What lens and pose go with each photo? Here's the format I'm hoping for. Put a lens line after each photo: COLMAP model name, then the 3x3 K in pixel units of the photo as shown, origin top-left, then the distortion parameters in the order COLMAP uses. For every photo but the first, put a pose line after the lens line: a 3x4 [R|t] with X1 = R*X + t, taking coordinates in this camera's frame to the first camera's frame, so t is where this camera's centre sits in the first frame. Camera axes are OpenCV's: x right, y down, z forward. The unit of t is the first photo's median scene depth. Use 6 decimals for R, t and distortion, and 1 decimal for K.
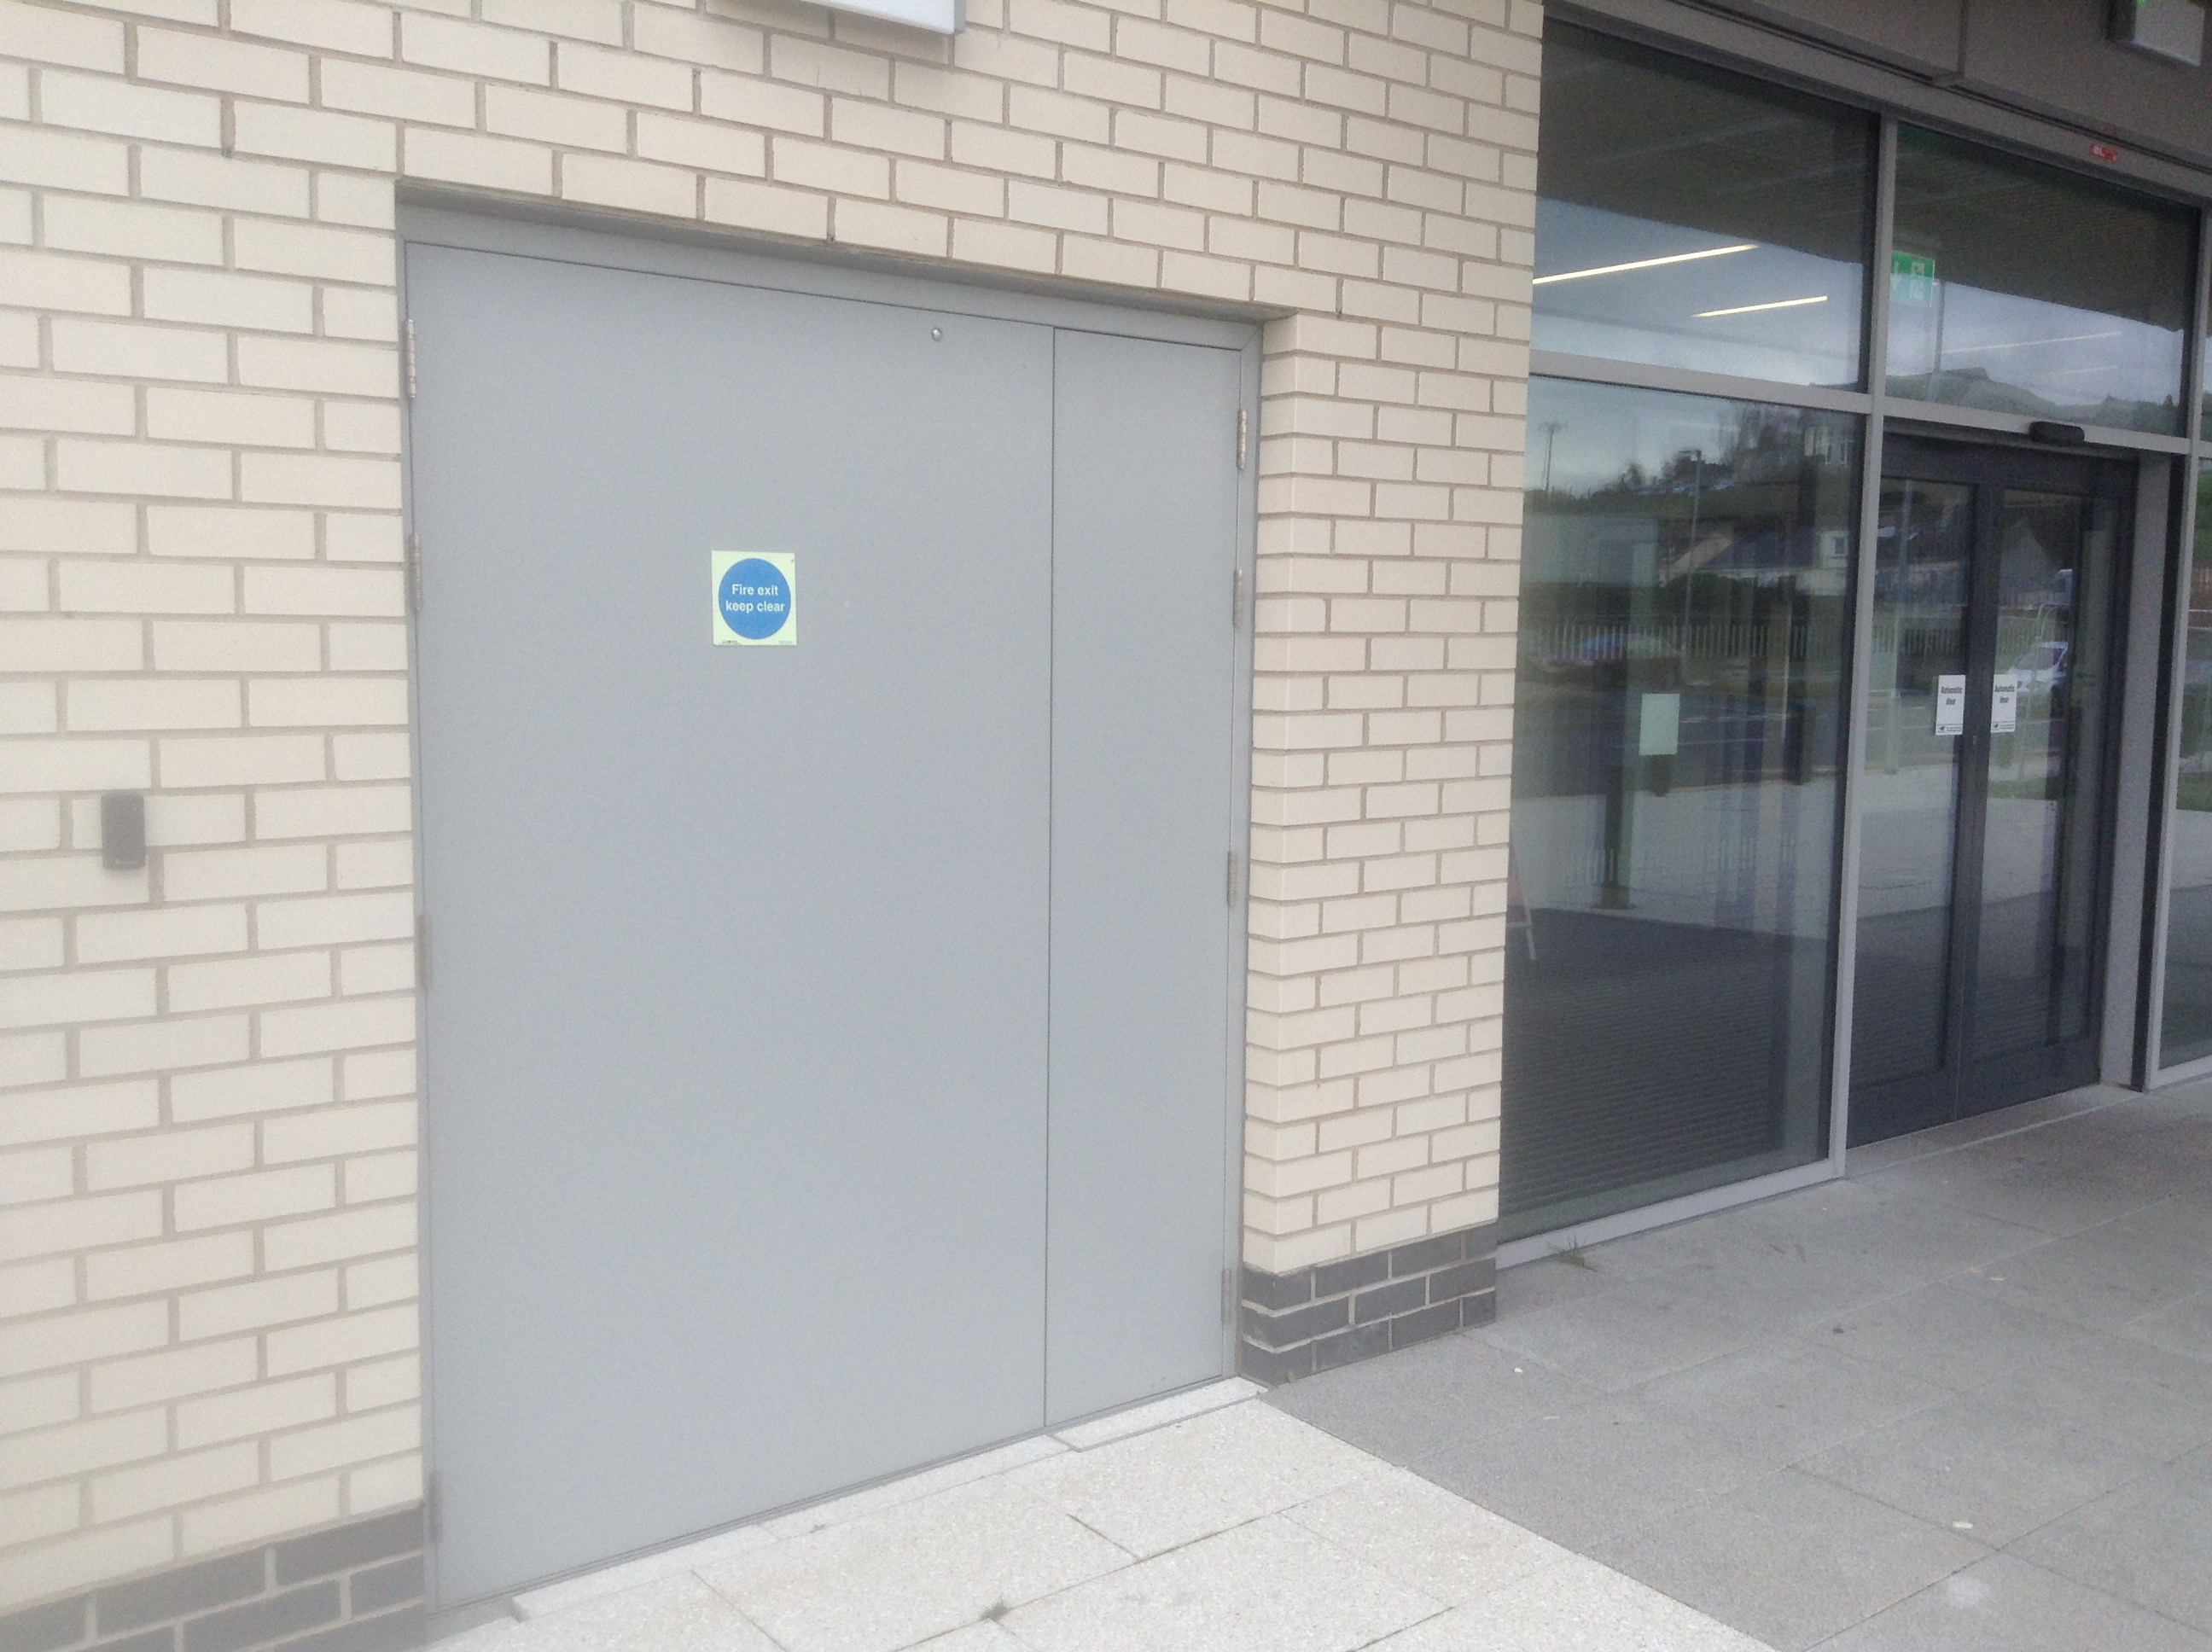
lens RADIAL K [[2024.7, 0, 1147.7], [0, 2024.7, 845.2], [0, 0, 1]] dist [0.151957, -0.336608]
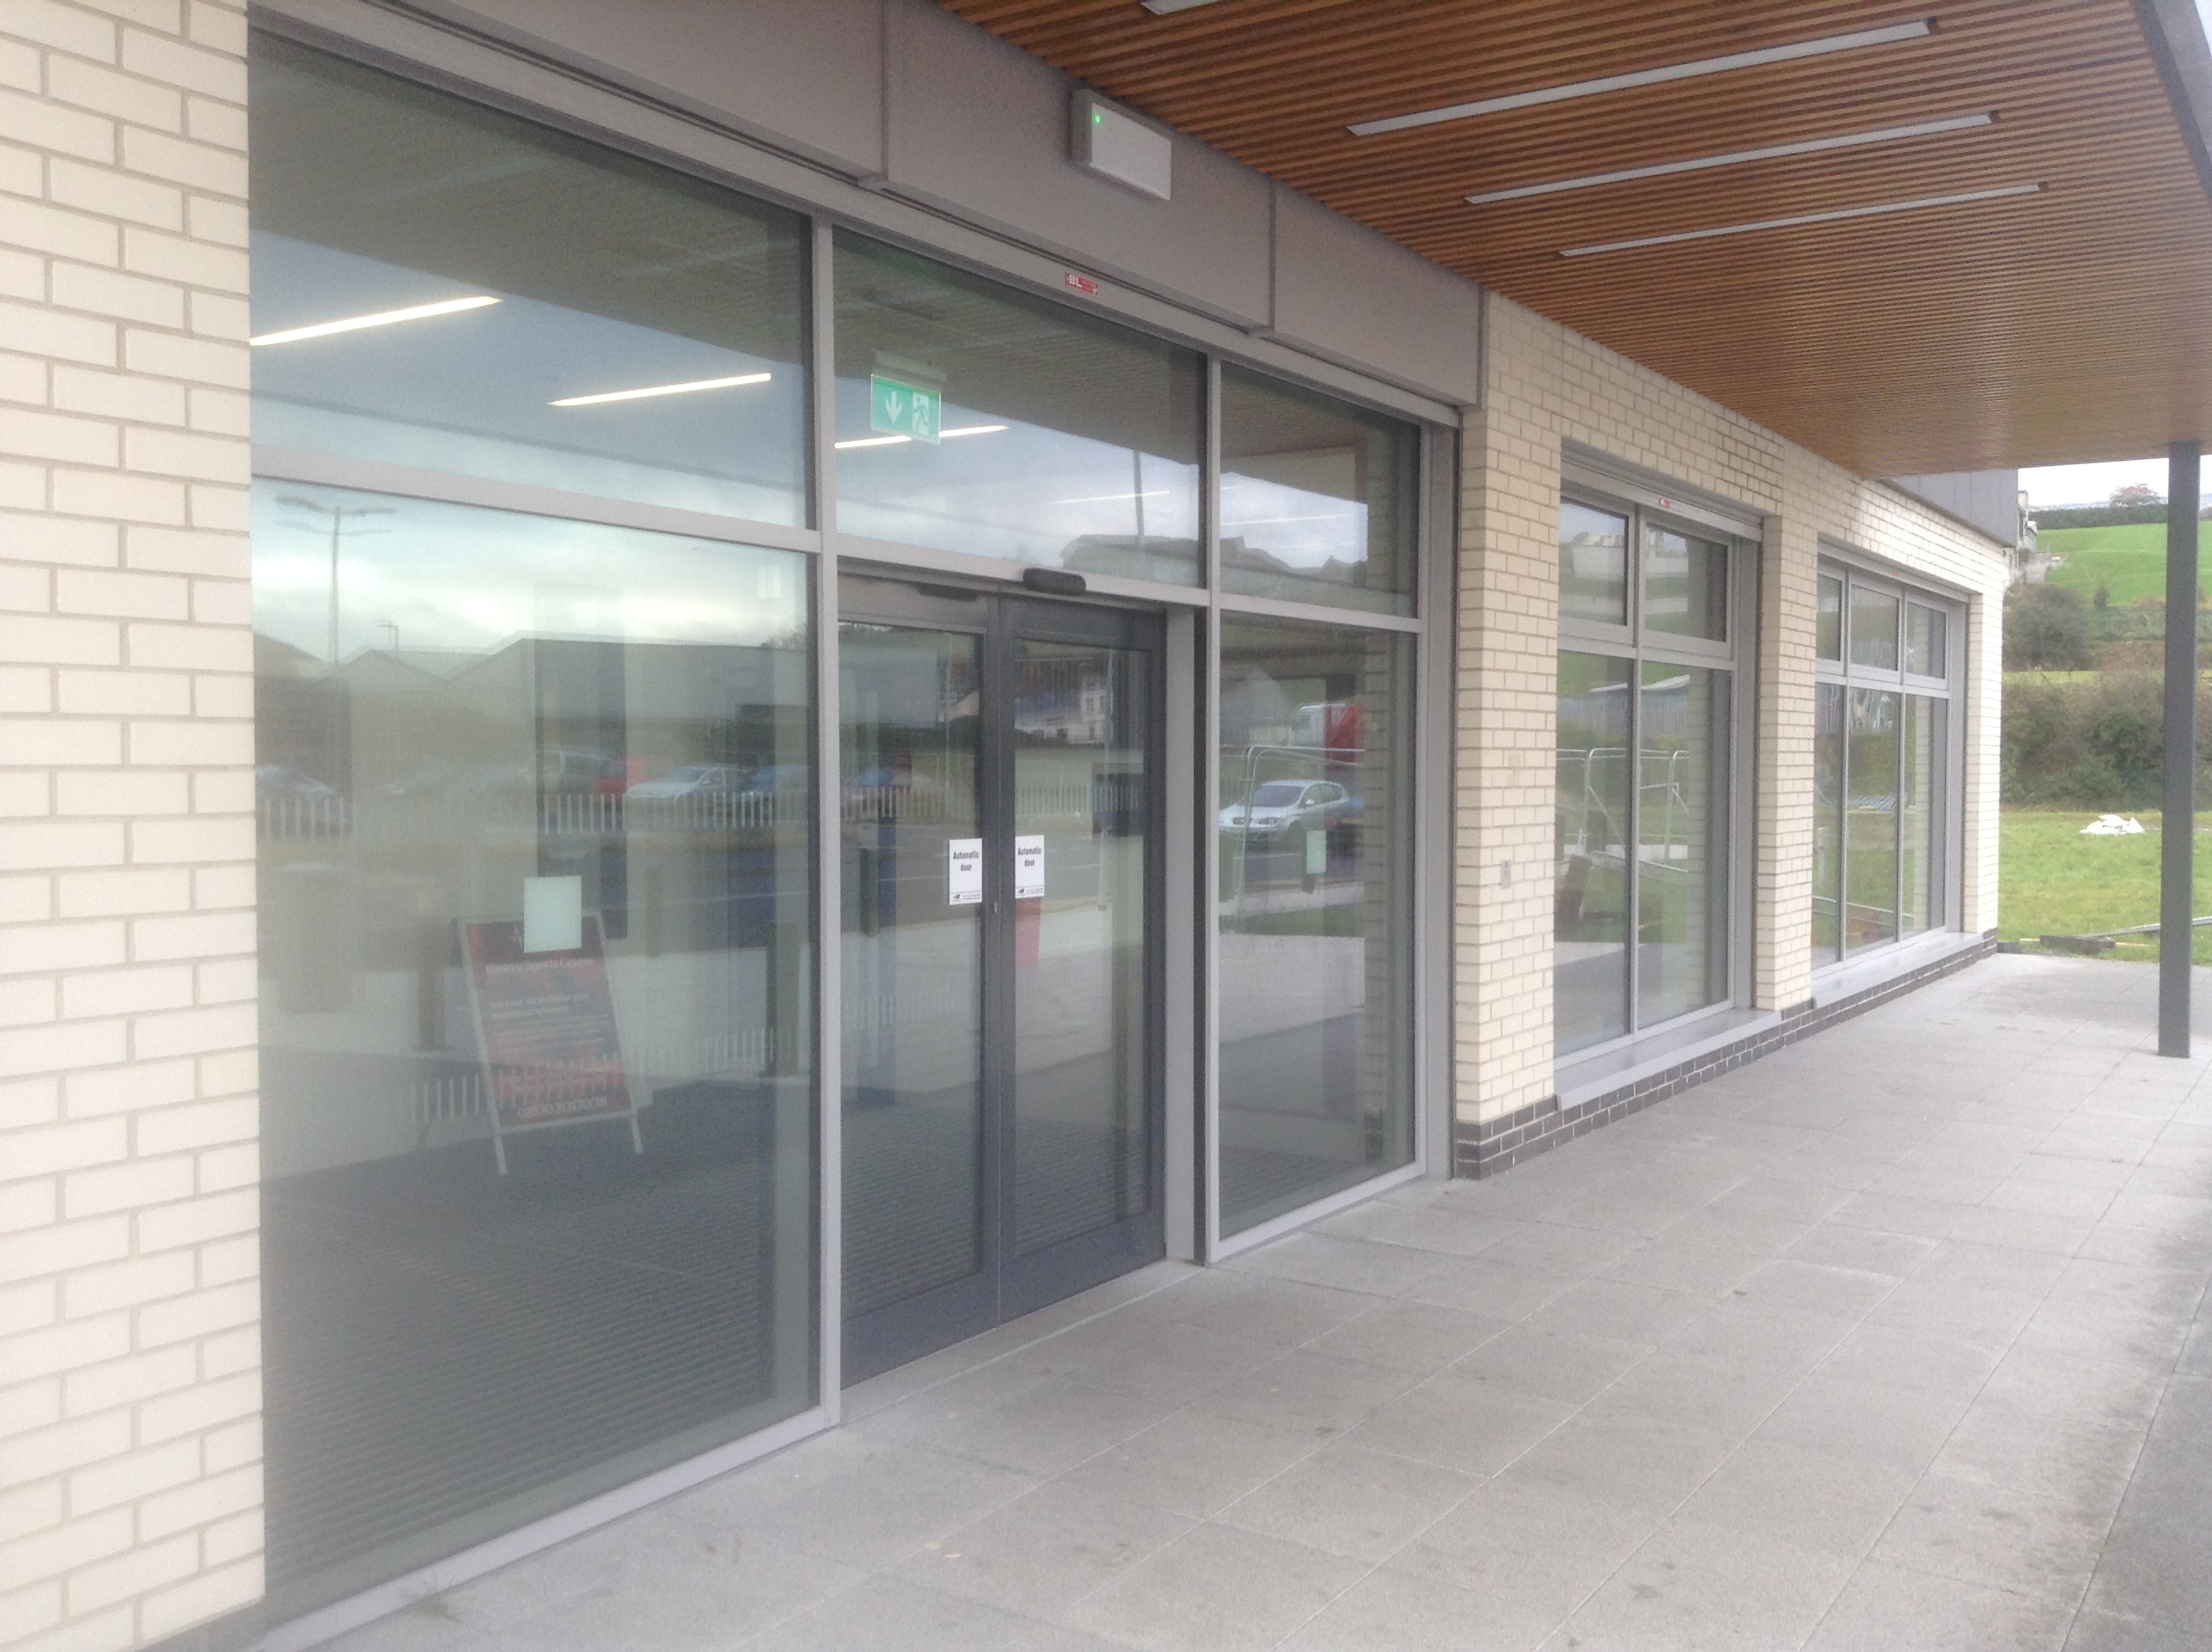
lens RADIAL K [[2000.4, 0, 1112.4], [0, 2000.4, 838.9], [0, 0, 1]] dist [0.168787, -0.280886]
pose [[0.949551, -0.028792, 0.312289, 0.247244], [0.052198, 0.996397, -0.066849, -0.026950], [-0.309239, 0.079777, 0.947632, 0.180024]]
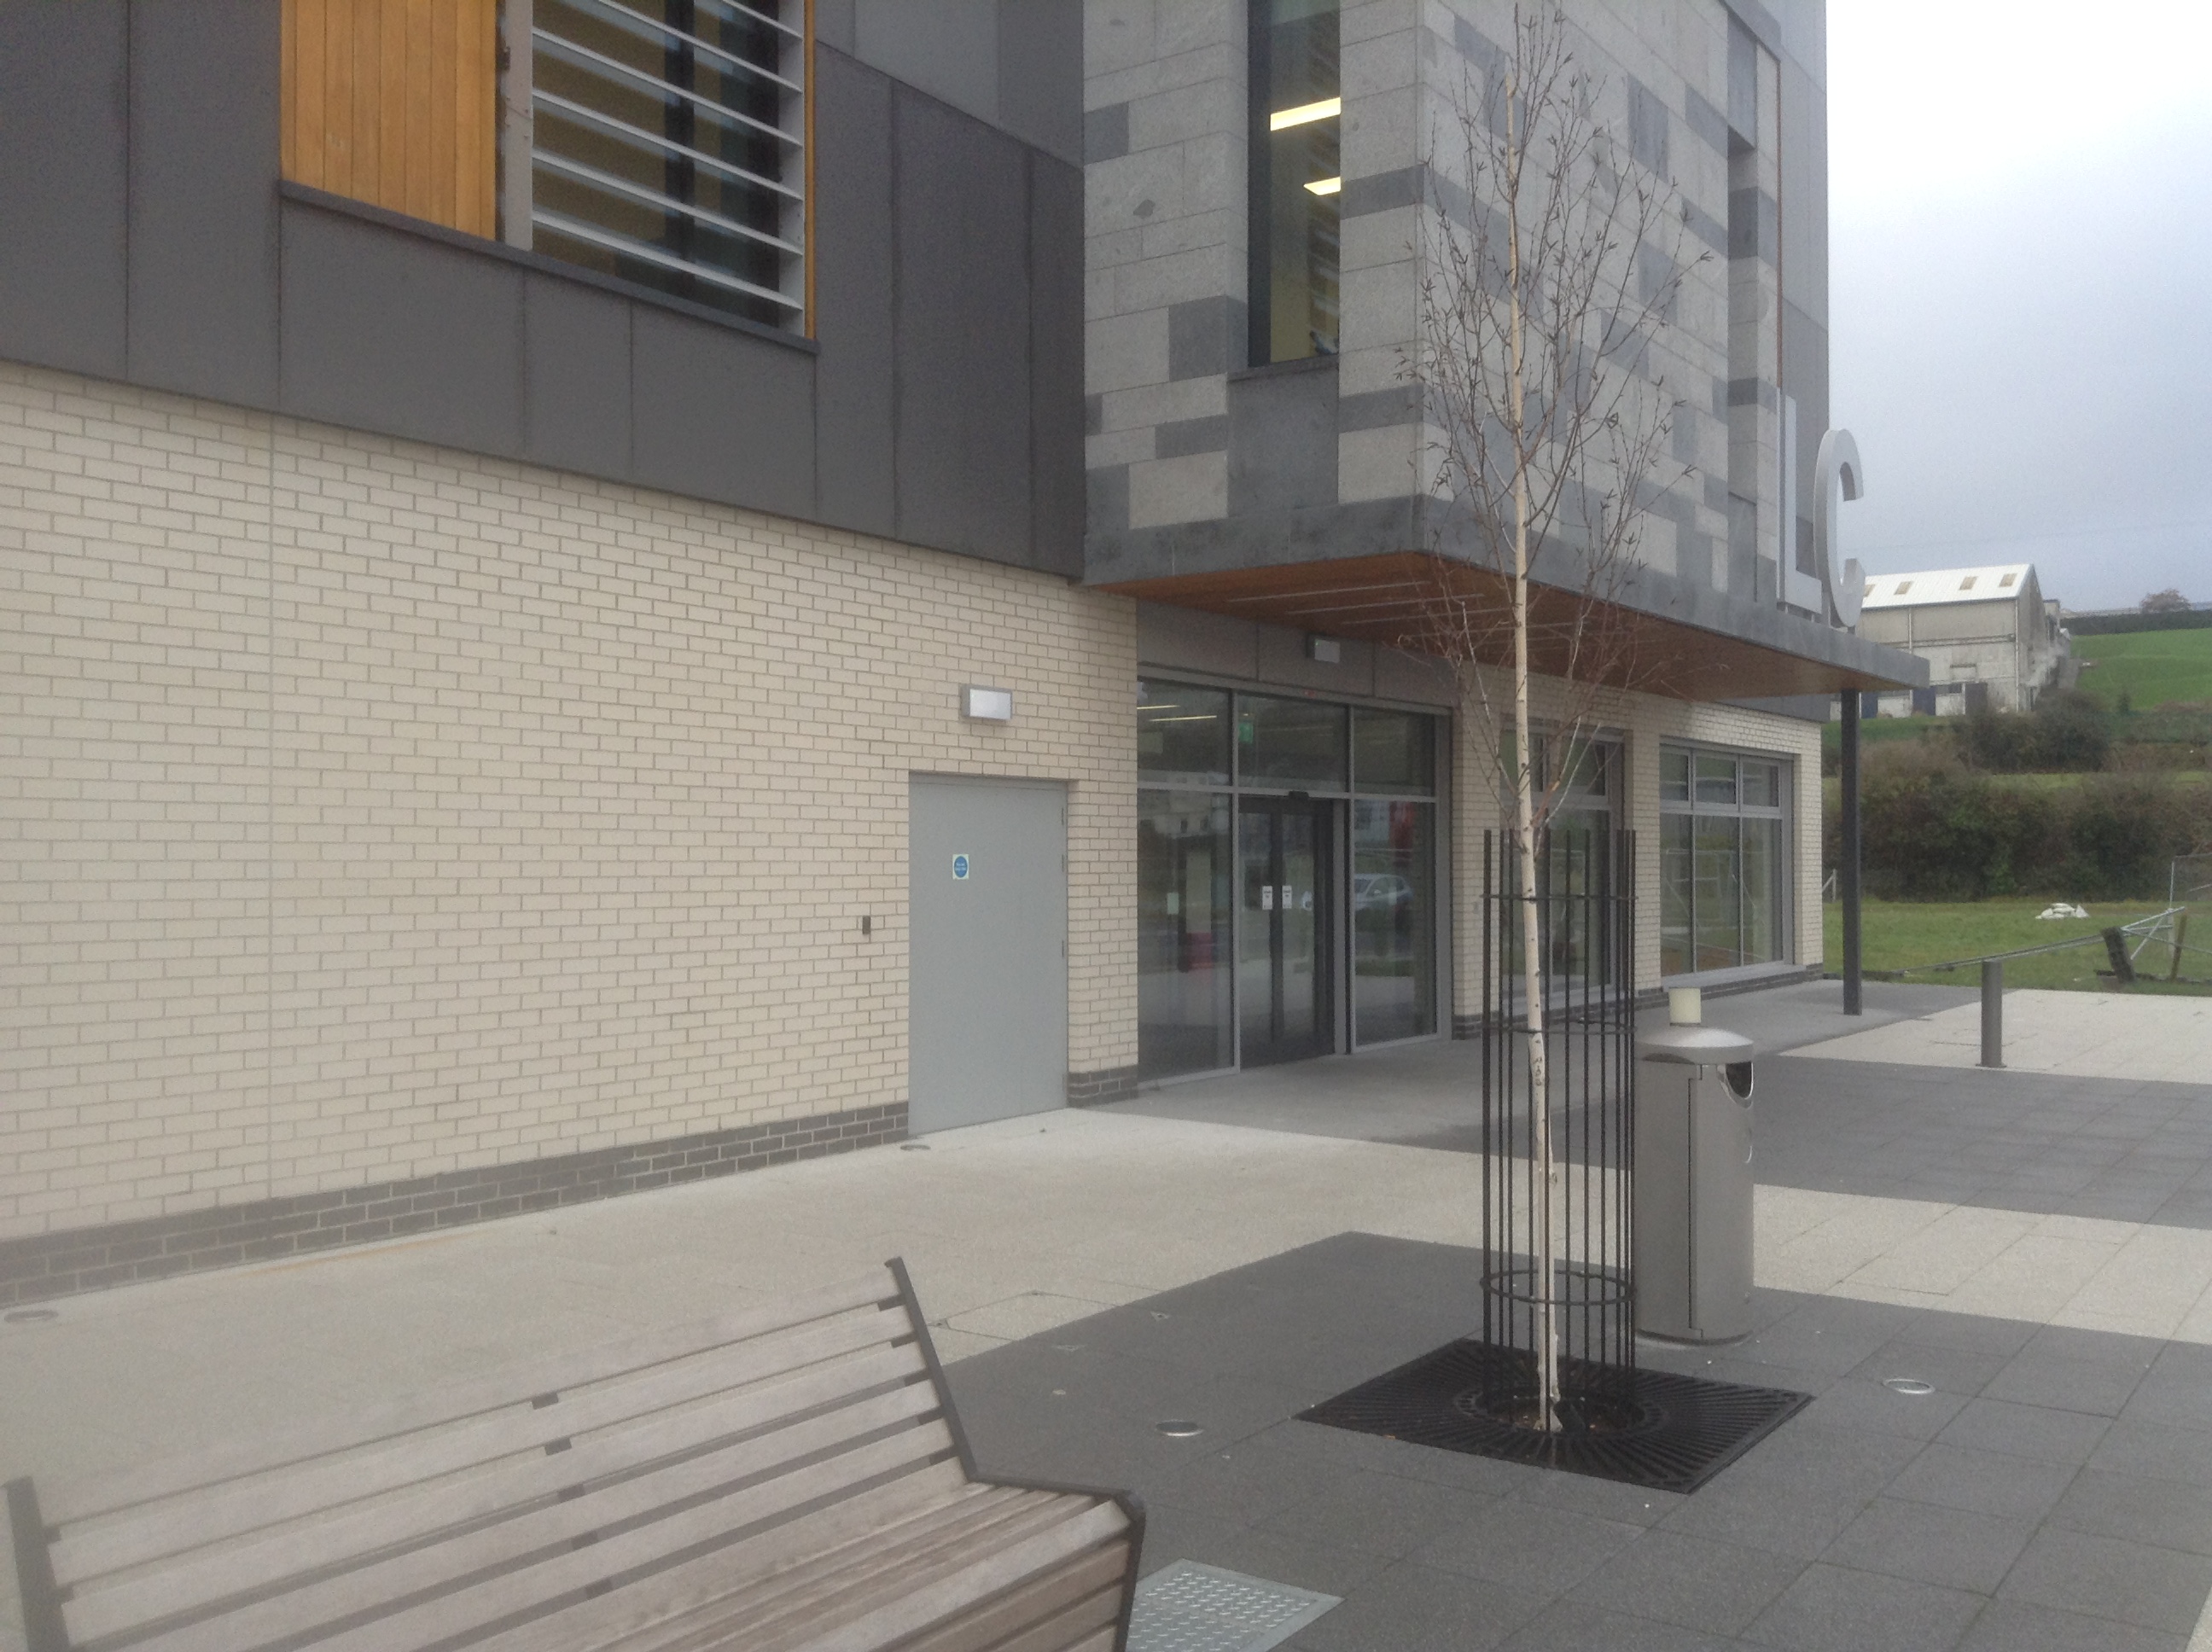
lens RADIAL K [[2000.4, 0, 1112.4], [0, 2000.4, 838.9], [0, 0, 1]] dist [0.168787, -0.280886]
pose [[0.958448, -0.017894, 0.284706, -0.731272], [0.053305, 0.991686, -0.117122, 0.204428], [-0.280244, 0.127431, 0.951433, -1.930208]]
